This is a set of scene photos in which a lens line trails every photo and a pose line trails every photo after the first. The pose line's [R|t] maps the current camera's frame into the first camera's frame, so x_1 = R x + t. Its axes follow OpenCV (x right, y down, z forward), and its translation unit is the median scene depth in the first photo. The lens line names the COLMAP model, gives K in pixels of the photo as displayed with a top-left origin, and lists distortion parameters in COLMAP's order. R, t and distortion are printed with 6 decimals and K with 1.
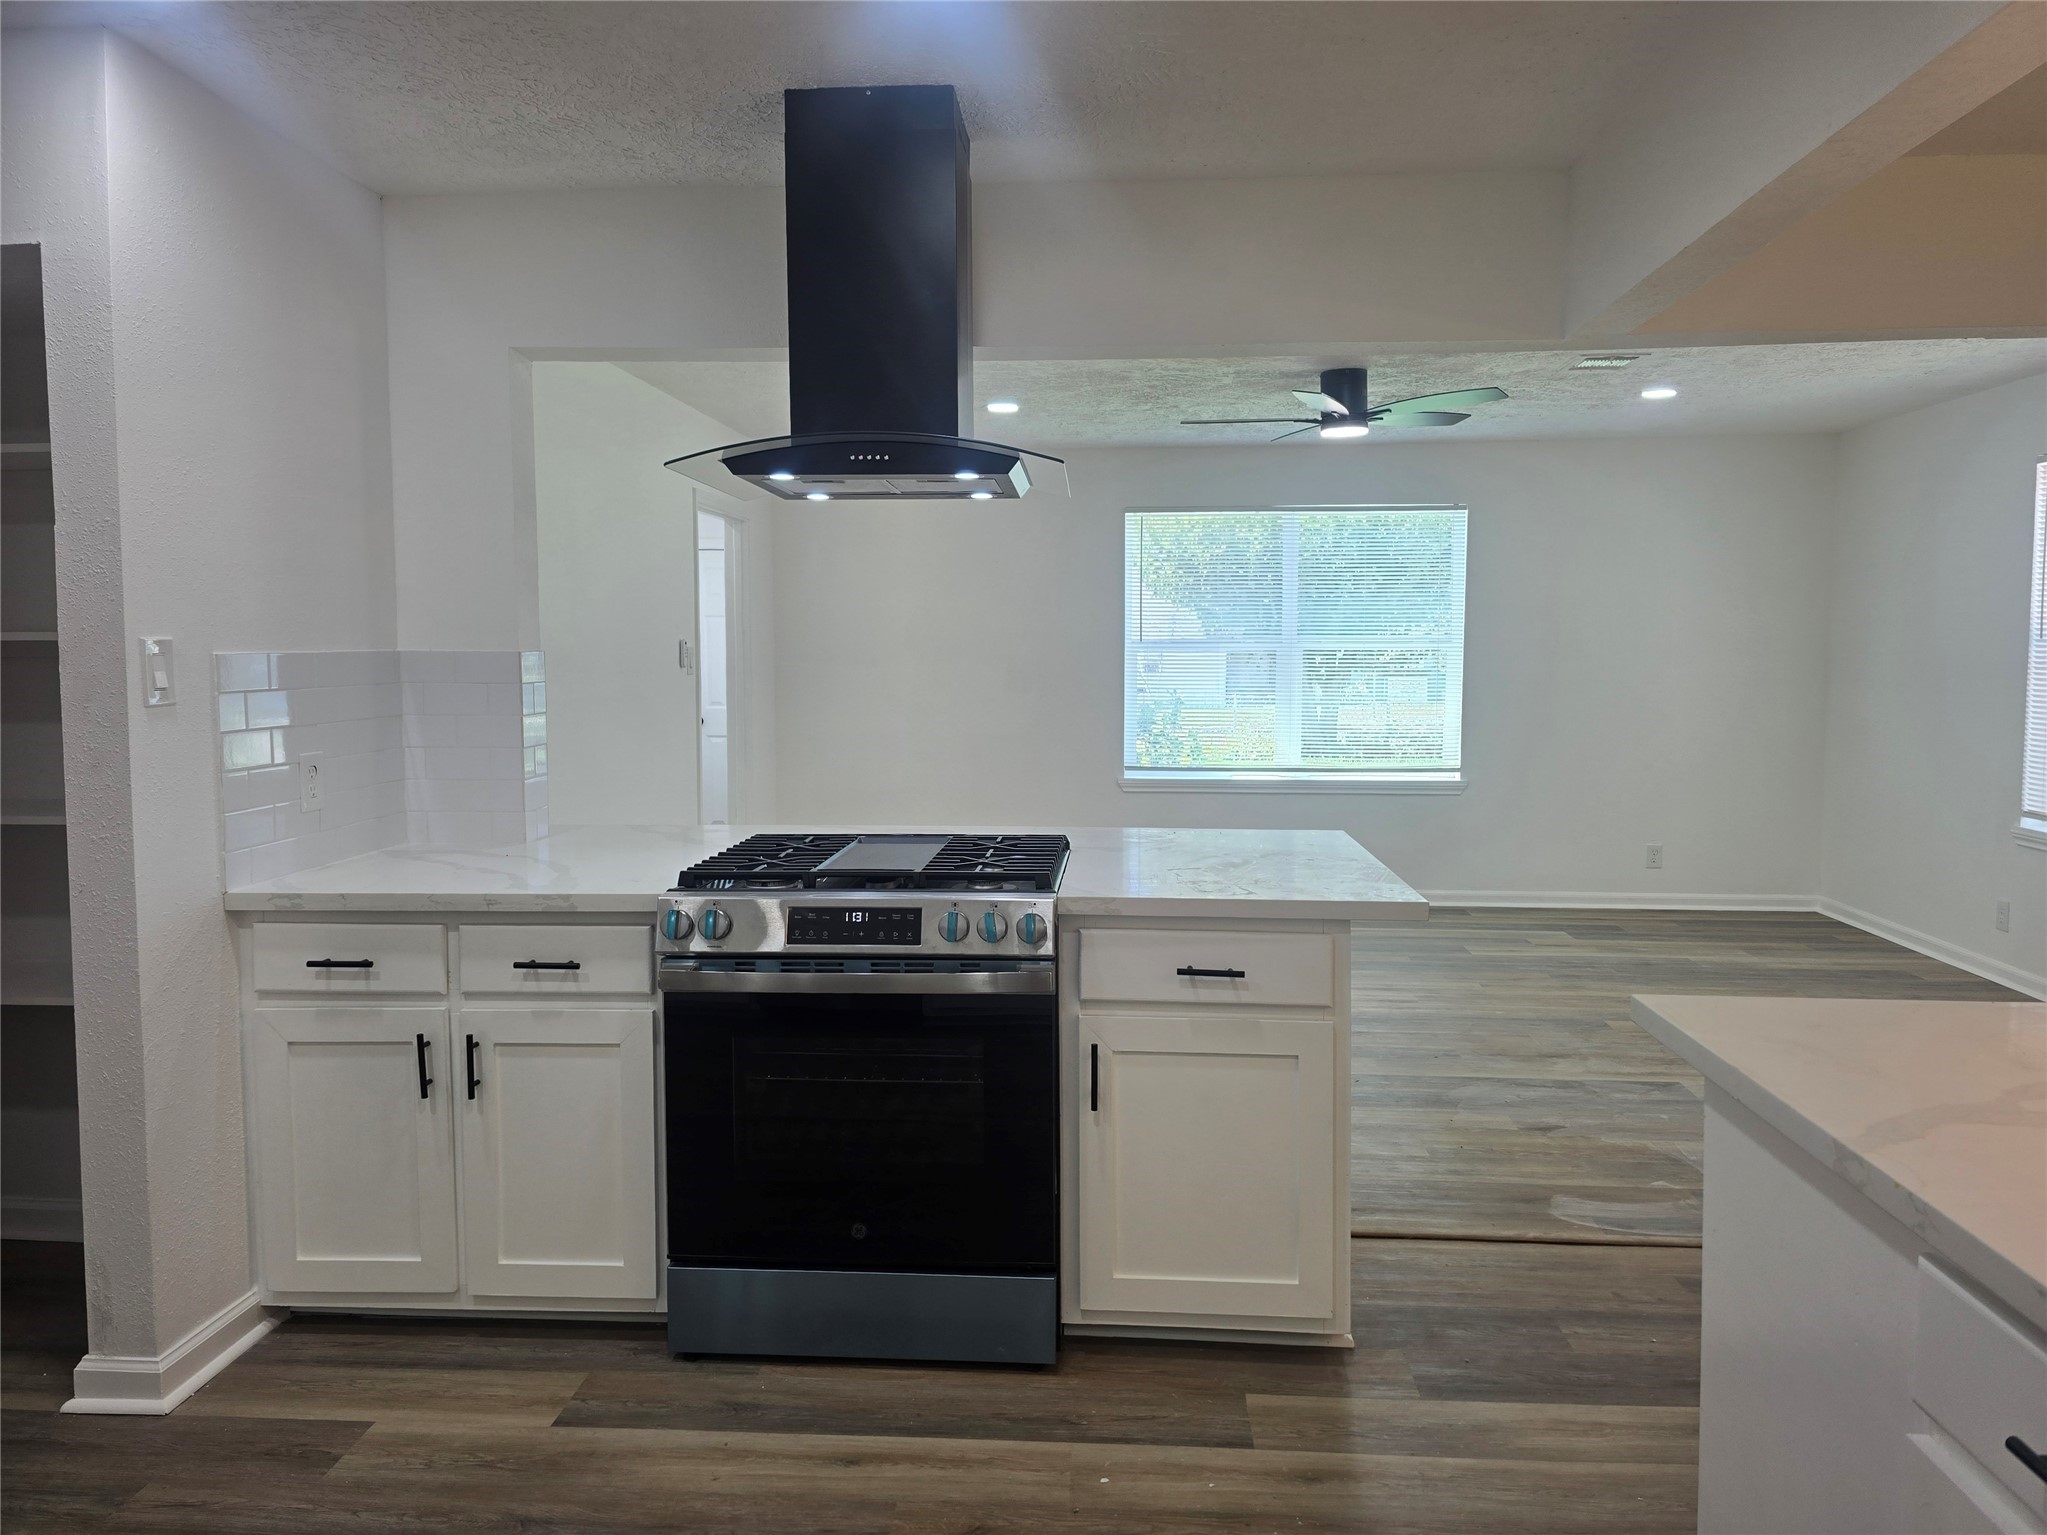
lens RADIAL K [[1368.1, 0, 1036.8], [0, 1368.1, 741.5], [0, 0, 1]] dist [0.056820, -0.053920]
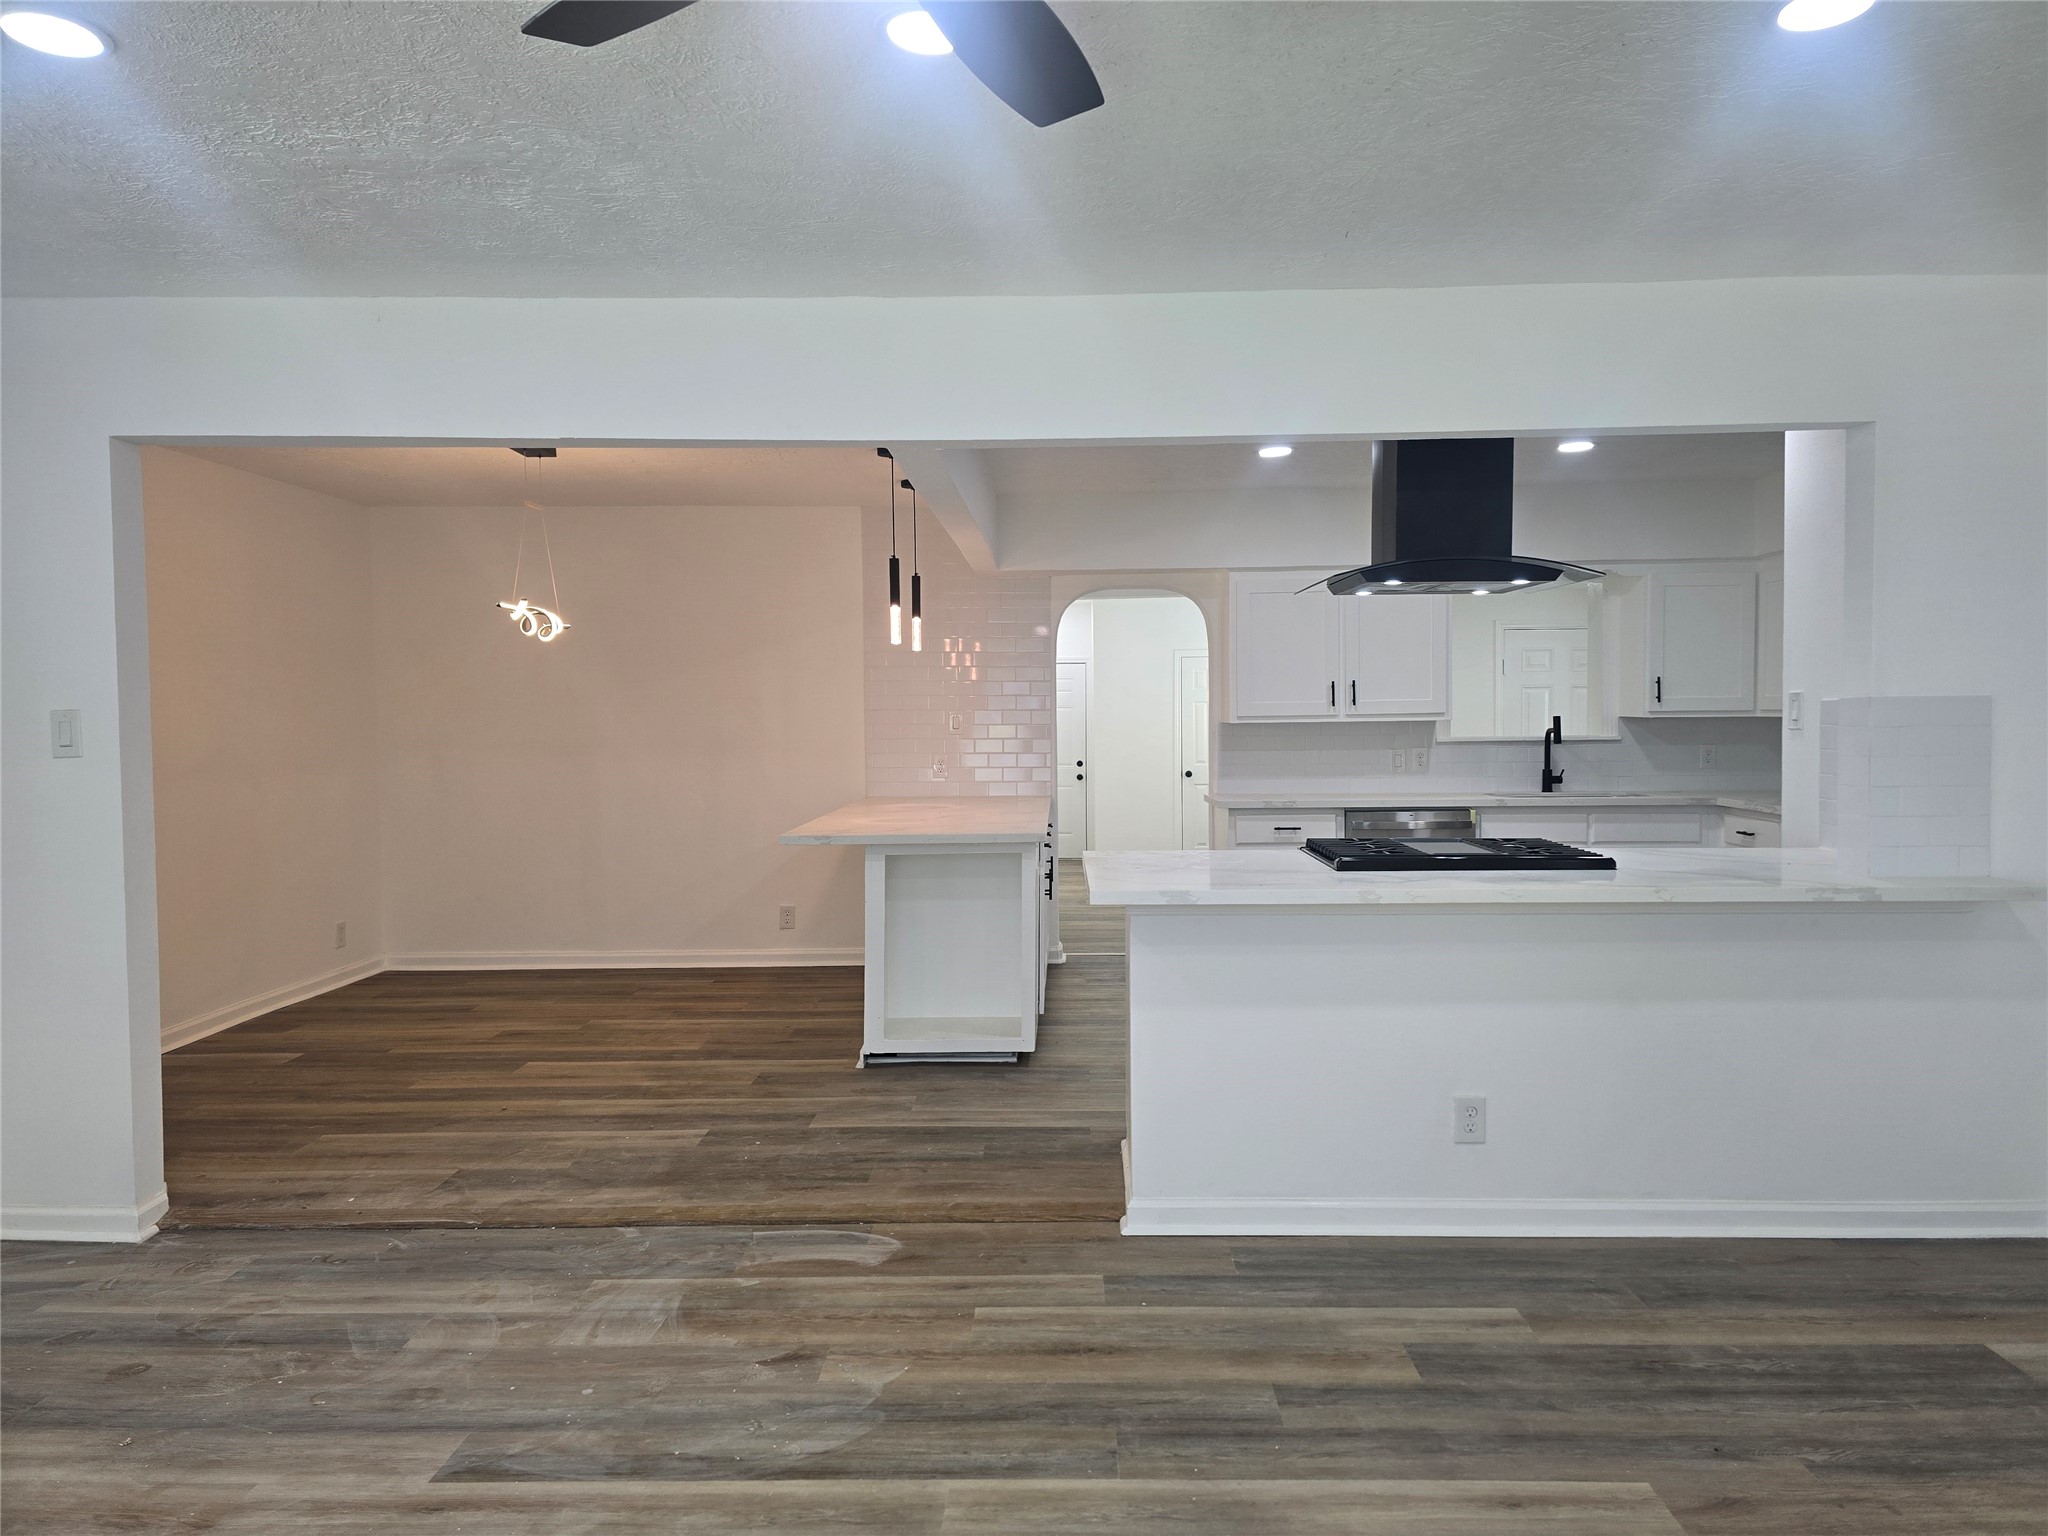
lens RADIAL K [[1368.7, 0, 1032.9], [0, 1368.7, 759.9], [0, 0, 1]] dist [0.056820, -0.053920]
pose [[-0.998676, 0.012156, -0.049993, 0.391079], [0.006941, 0.994636, 0.103206, -0.155838], [0.050979, 0.102723, -0.993403, 2.436461]]
